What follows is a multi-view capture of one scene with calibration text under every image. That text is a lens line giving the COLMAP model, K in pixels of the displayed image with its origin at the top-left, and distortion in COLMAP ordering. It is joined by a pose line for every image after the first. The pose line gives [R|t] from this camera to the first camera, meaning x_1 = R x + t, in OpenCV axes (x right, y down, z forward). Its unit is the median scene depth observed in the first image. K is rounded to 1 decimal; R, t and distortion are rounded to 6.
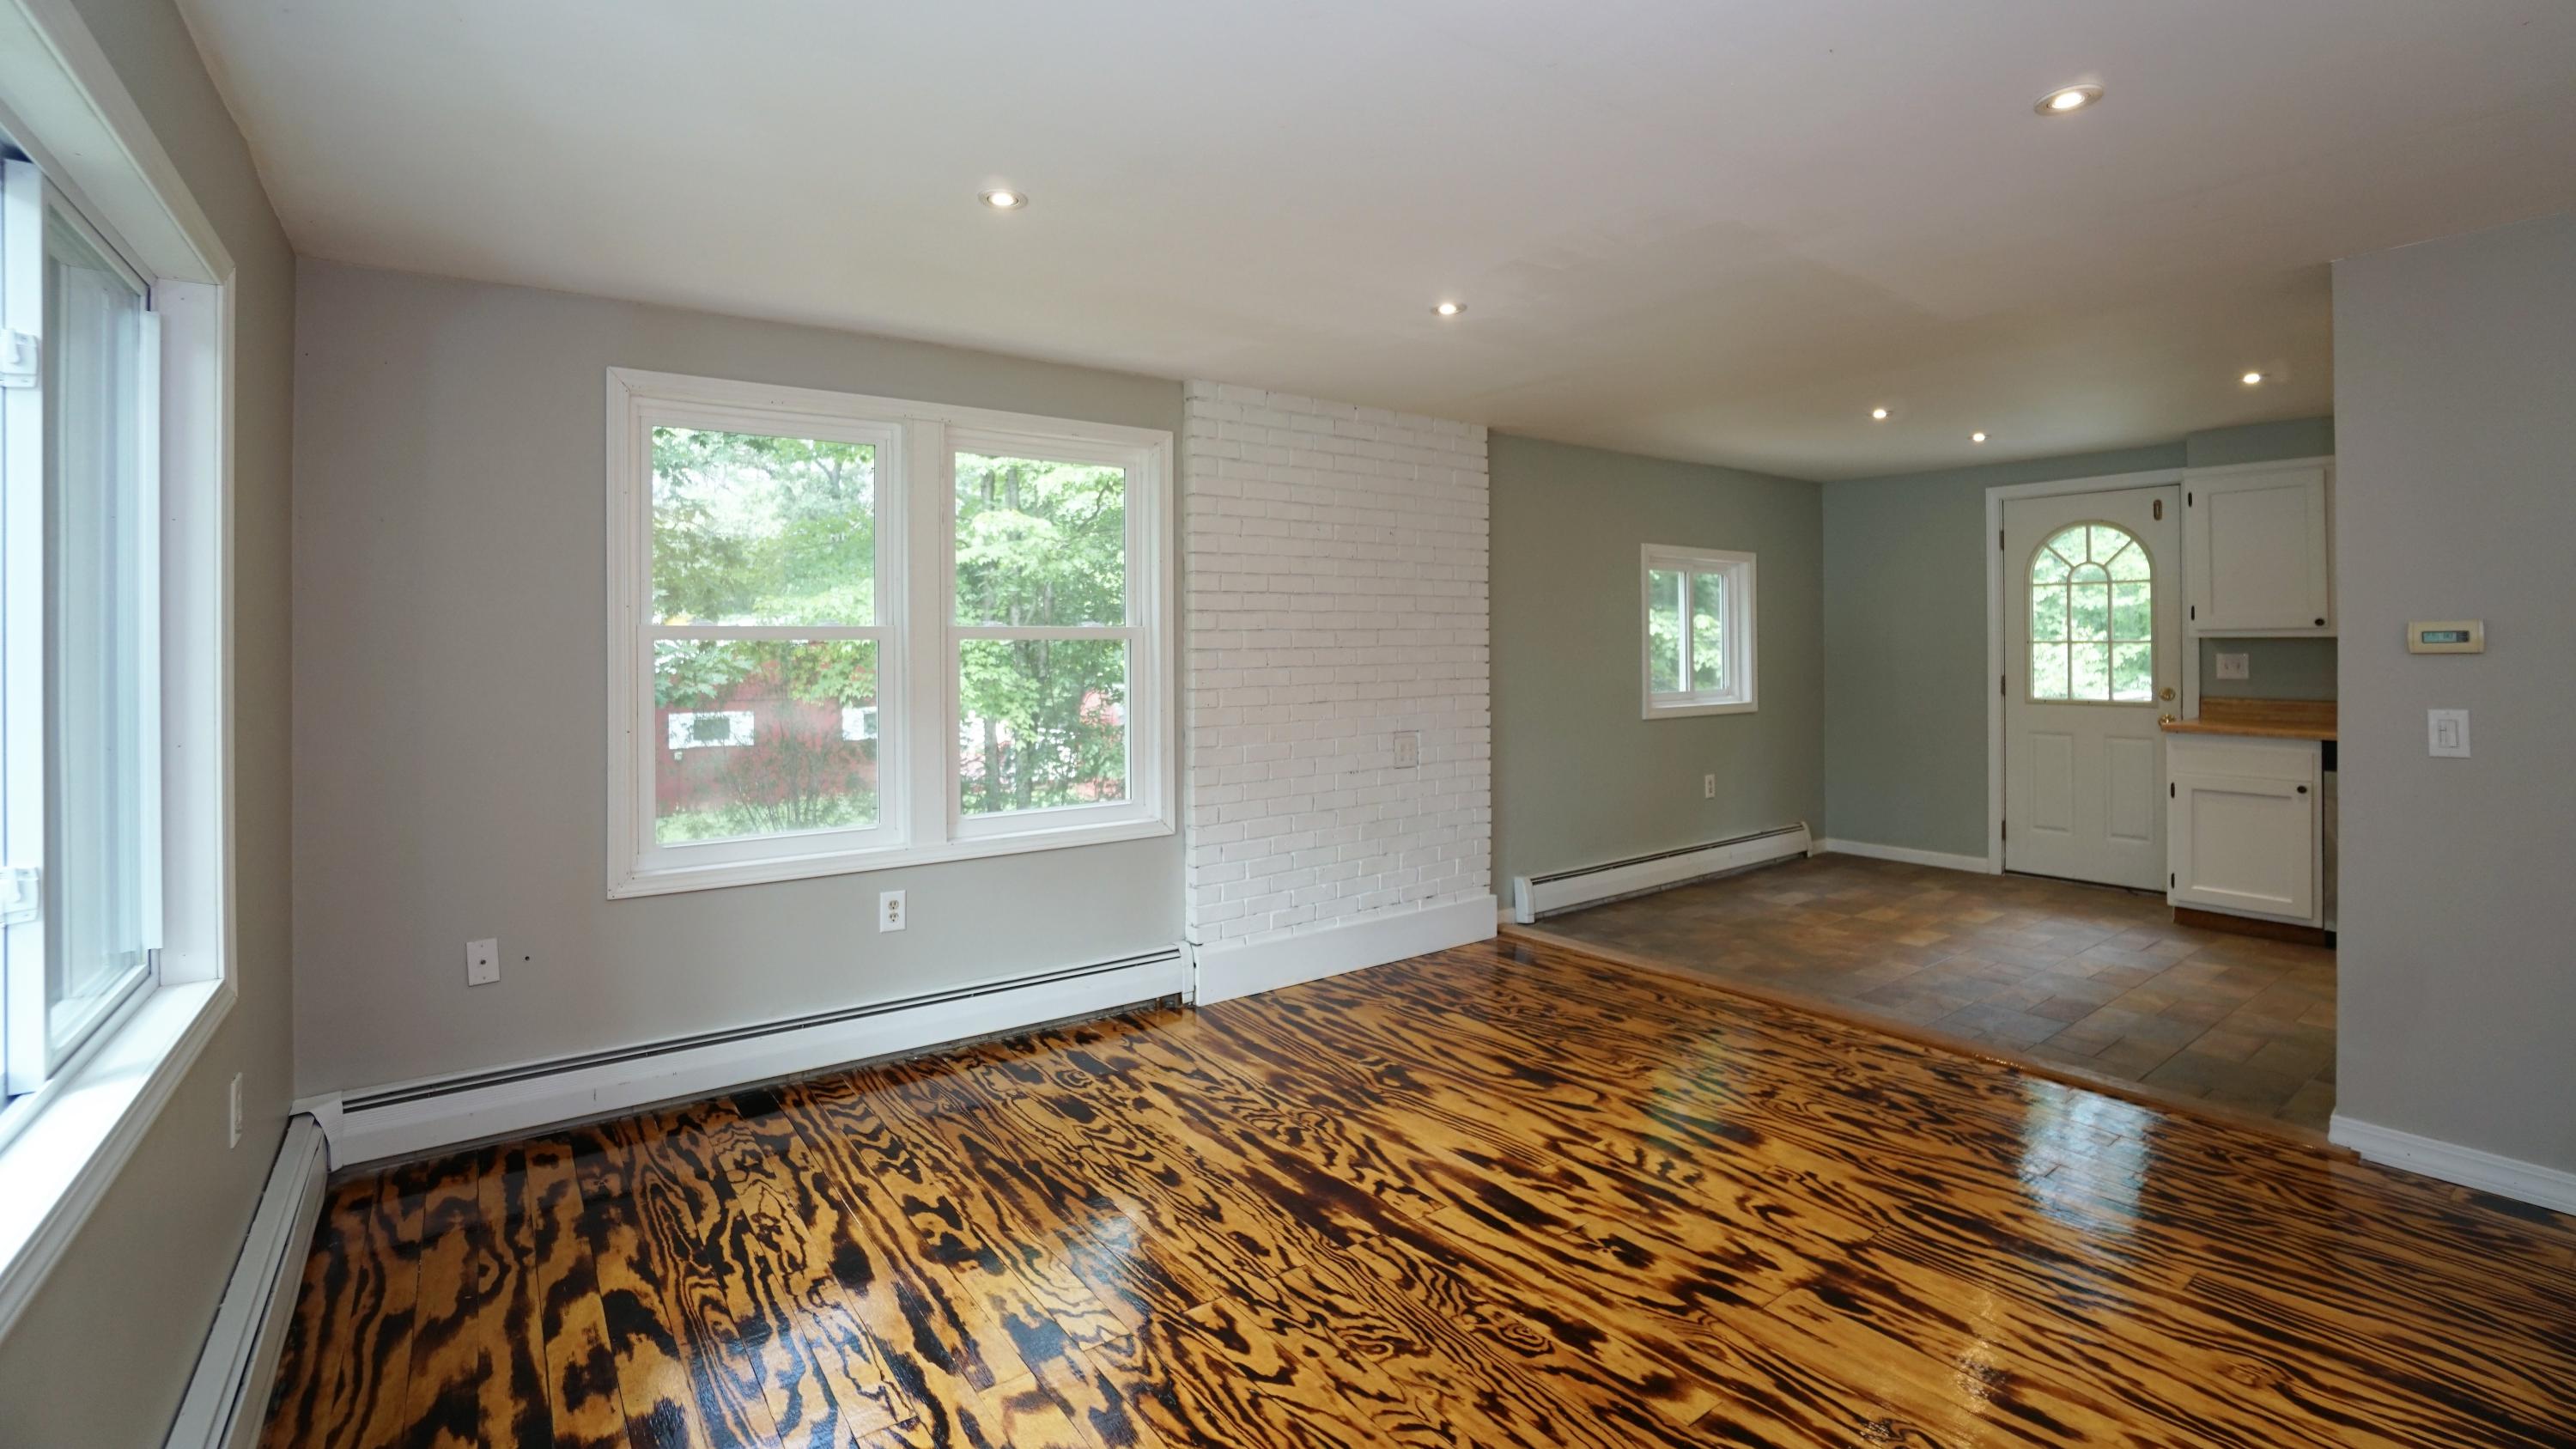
lens RADIAL K [[1146.2, 0, 1274.4], [0, 1146.2, 643.1], [0, 0, 1]] dist [-0.073984, 0.034136]
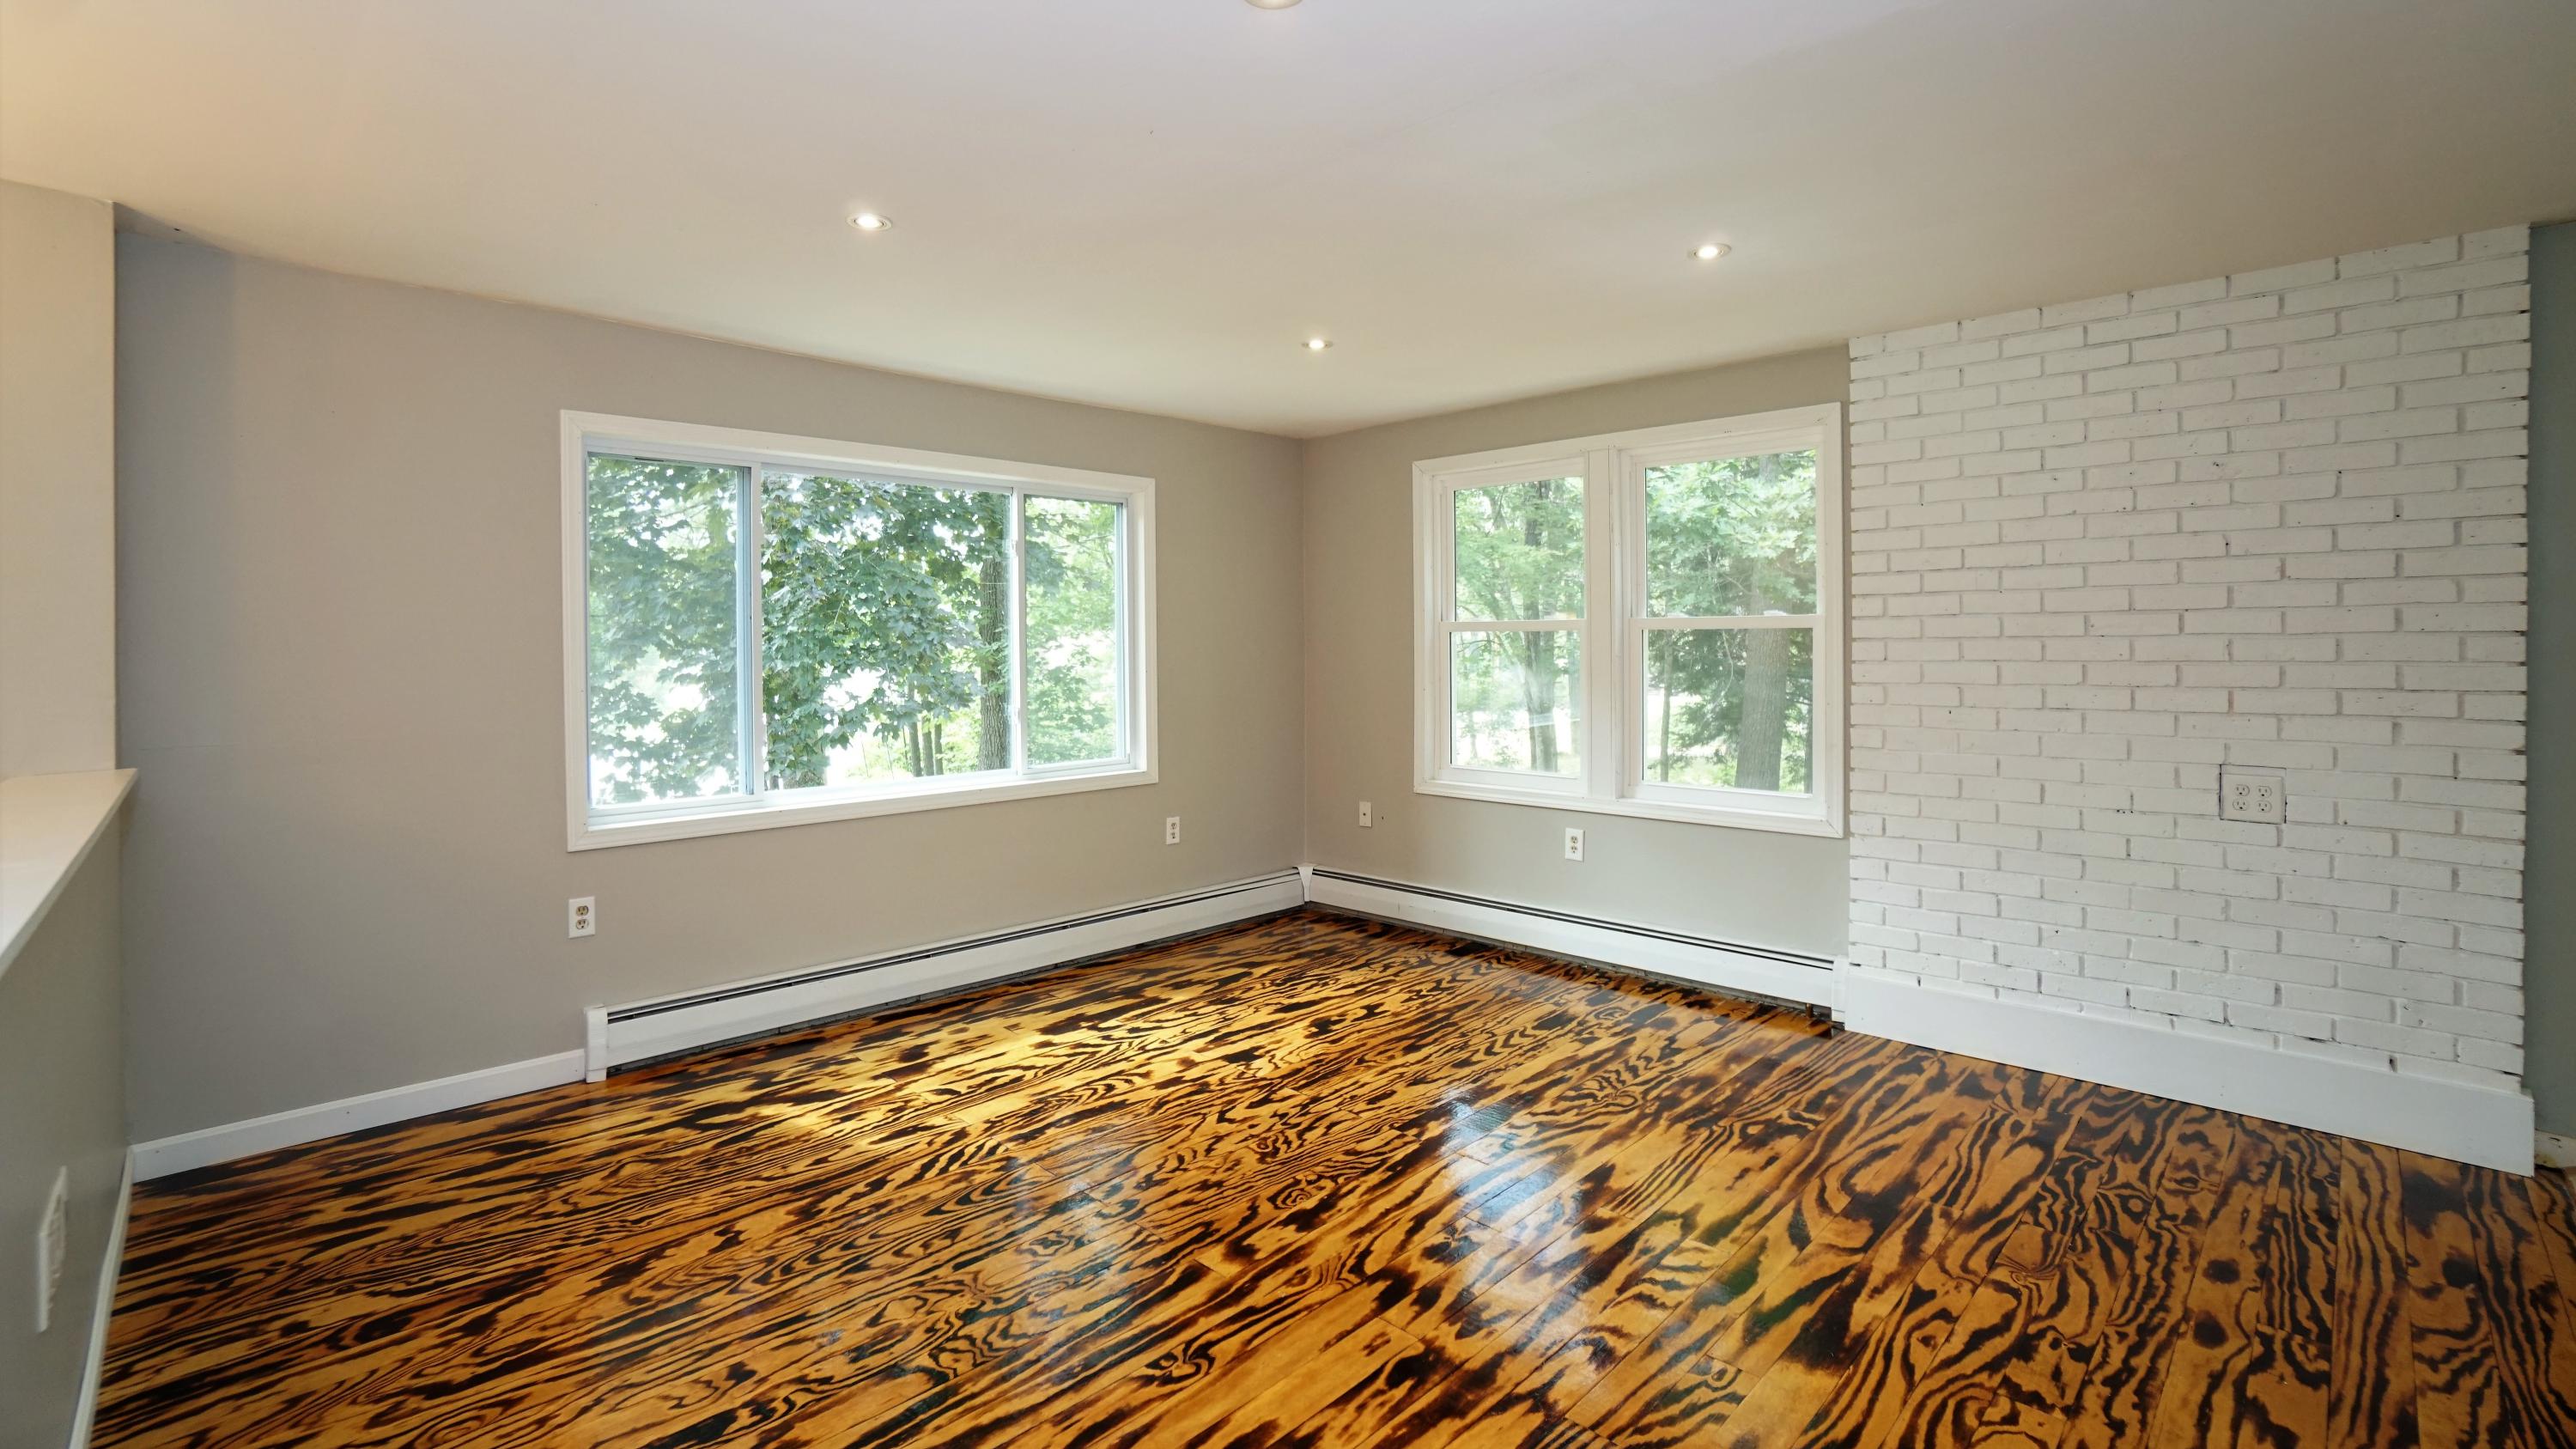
lens RADIAL K [[1146.2, 0, 1274.4], [0, 1146.2, 643.1], [0, 0, 1]] dist [-0.073984, 0.034136]
pose [[0.140945, 0.004745, -0.990006, 1.237050], [0.007728, 0.999953, 0.005893, -0.000373], [0.989987, -0.008481, 0.140901, 0.687550]]
